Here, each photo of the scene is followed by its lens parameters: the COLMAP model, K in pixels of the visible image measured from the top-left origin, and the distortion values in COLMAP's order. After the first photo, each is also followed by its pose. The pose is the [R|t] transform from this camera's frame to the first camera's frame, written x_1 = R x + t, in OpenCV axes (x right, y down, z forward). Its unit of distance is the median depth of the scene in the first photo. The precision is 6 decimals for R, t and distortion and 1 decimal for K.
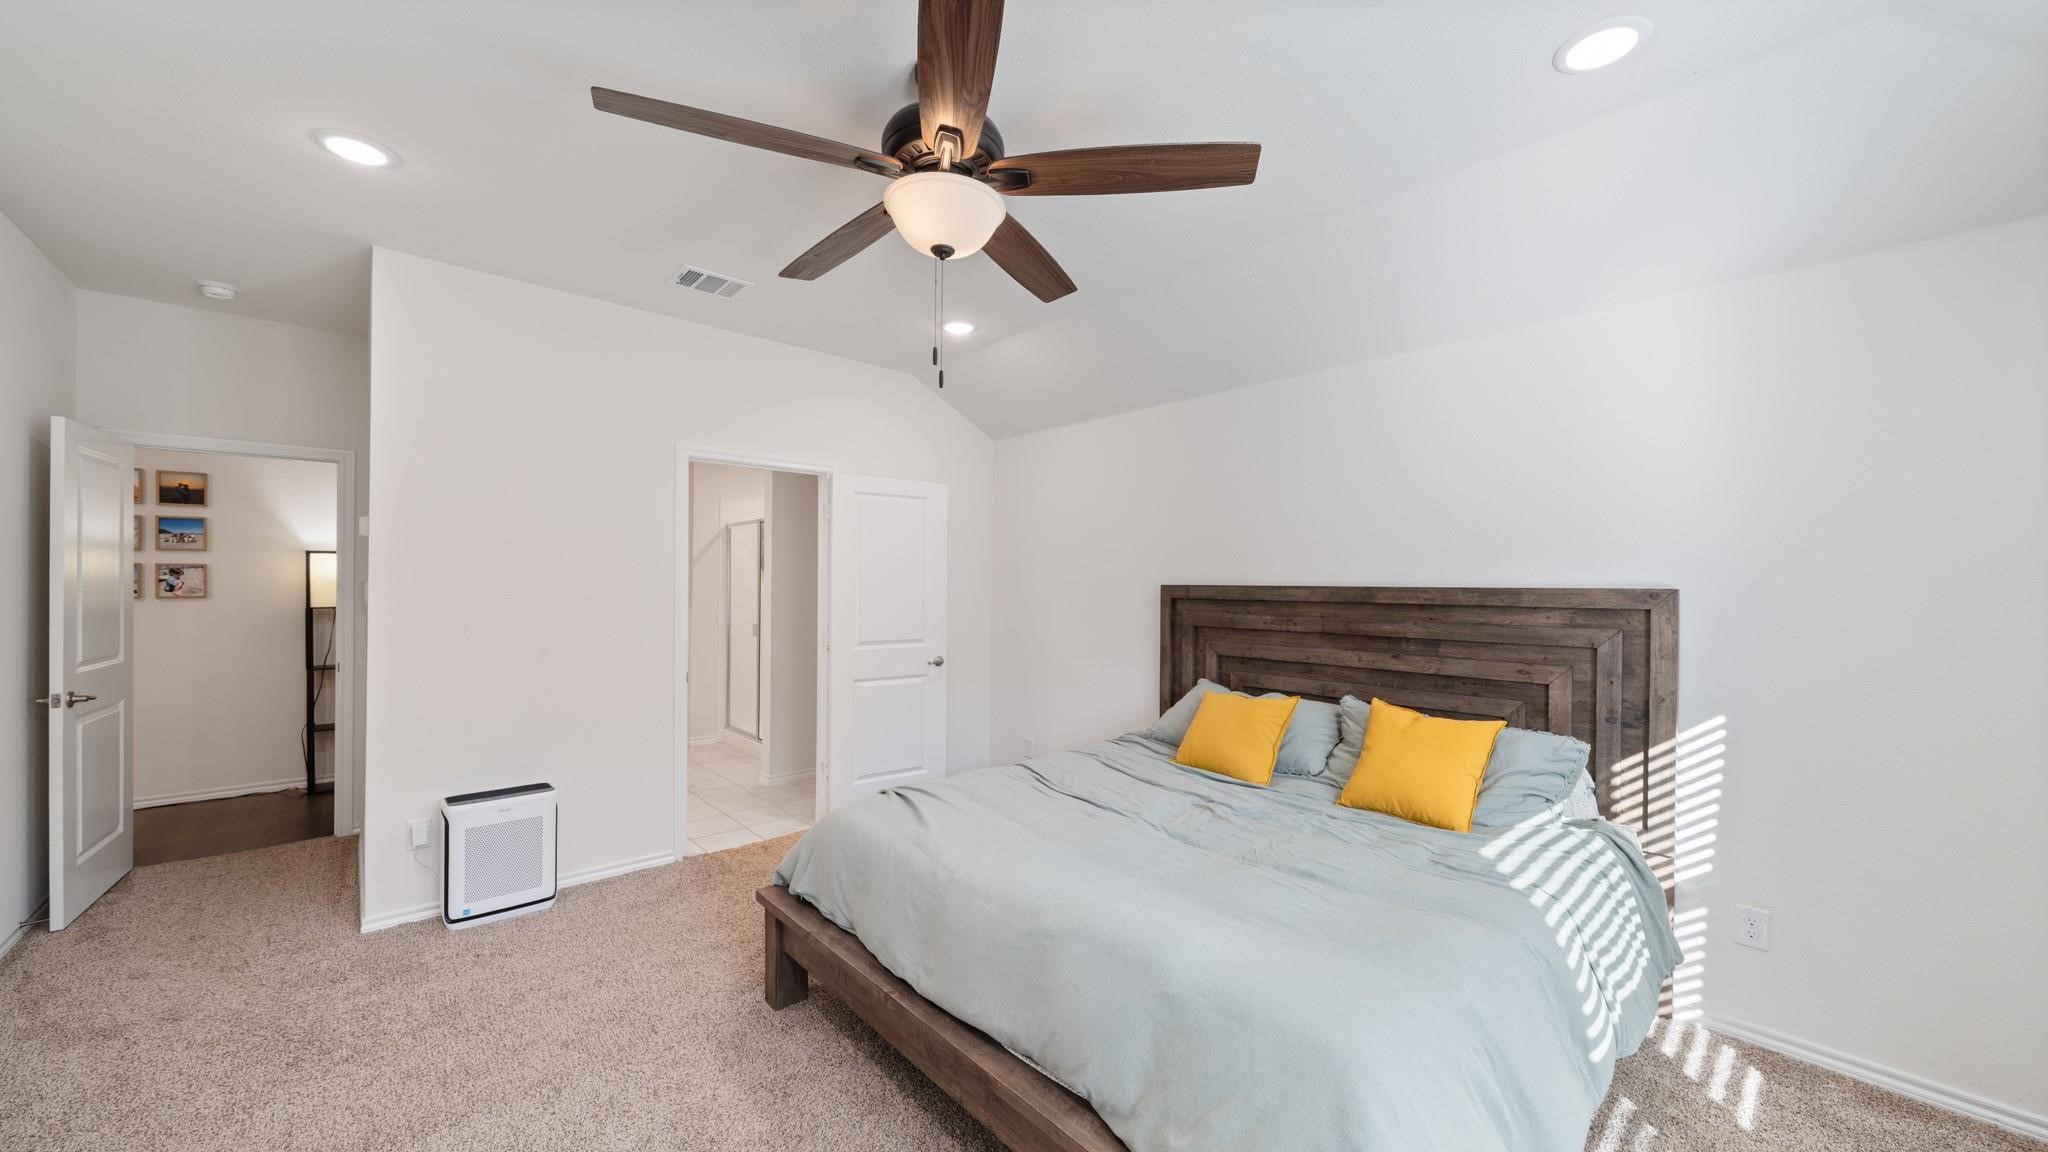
lens RADIAL K [[734.9, 0, 1016.4], [0, 734.9, 569.9], [0, 0, 1]] dist [-0.002475, -0.000045]
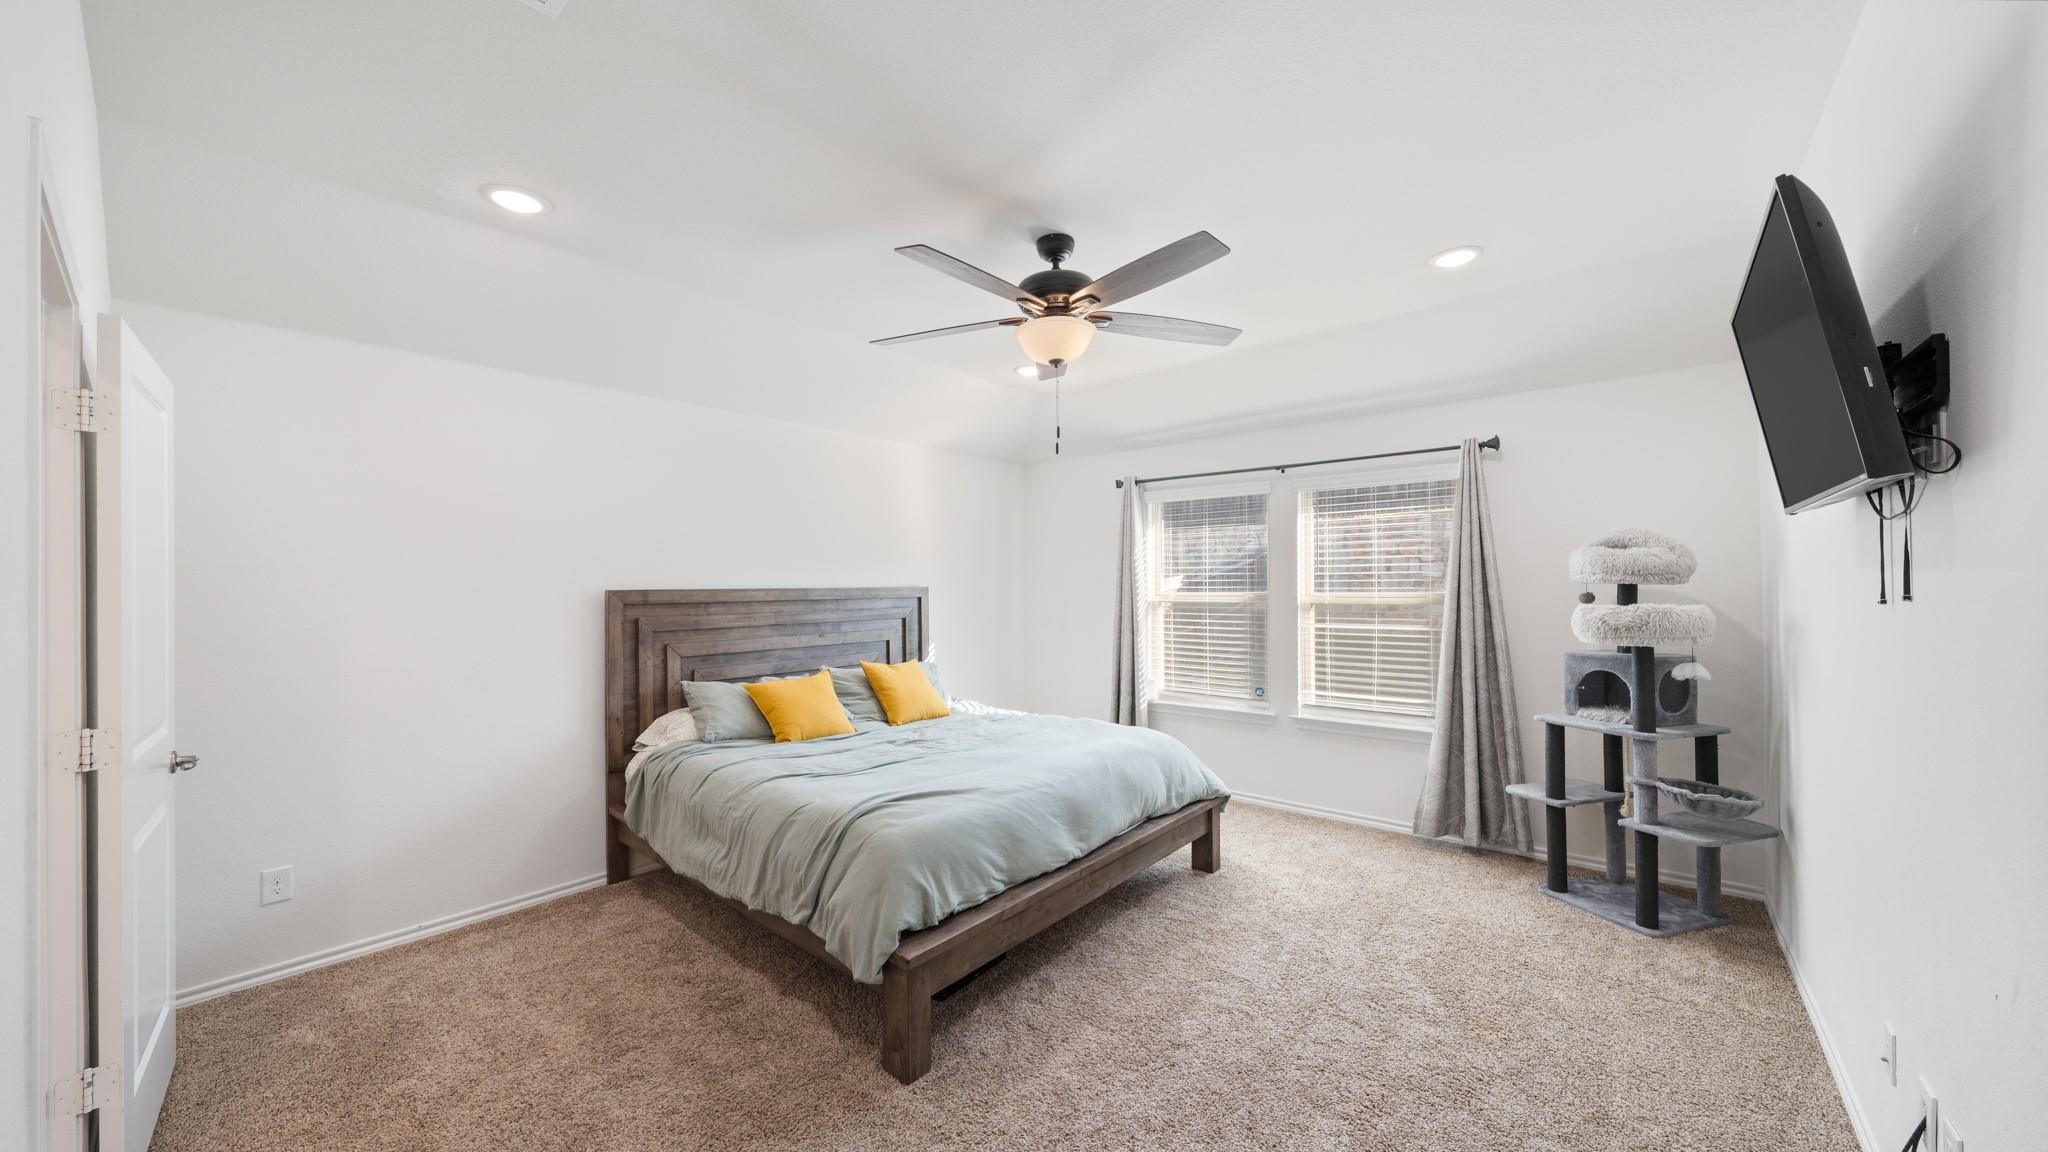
lens RADIAL K [[730.8, 0, 1022.4], [0, 730.8, 566.4], [0, 0, 1]] dist [-0.004461, -0.000204]
pose [[-0.130764, 0.017713, 0.991255, -0.907010], [-0.009945, 0.999767, -0.019177, 0.004215], [-0.991364, -0.012366, -0.130557, 0.741227]]
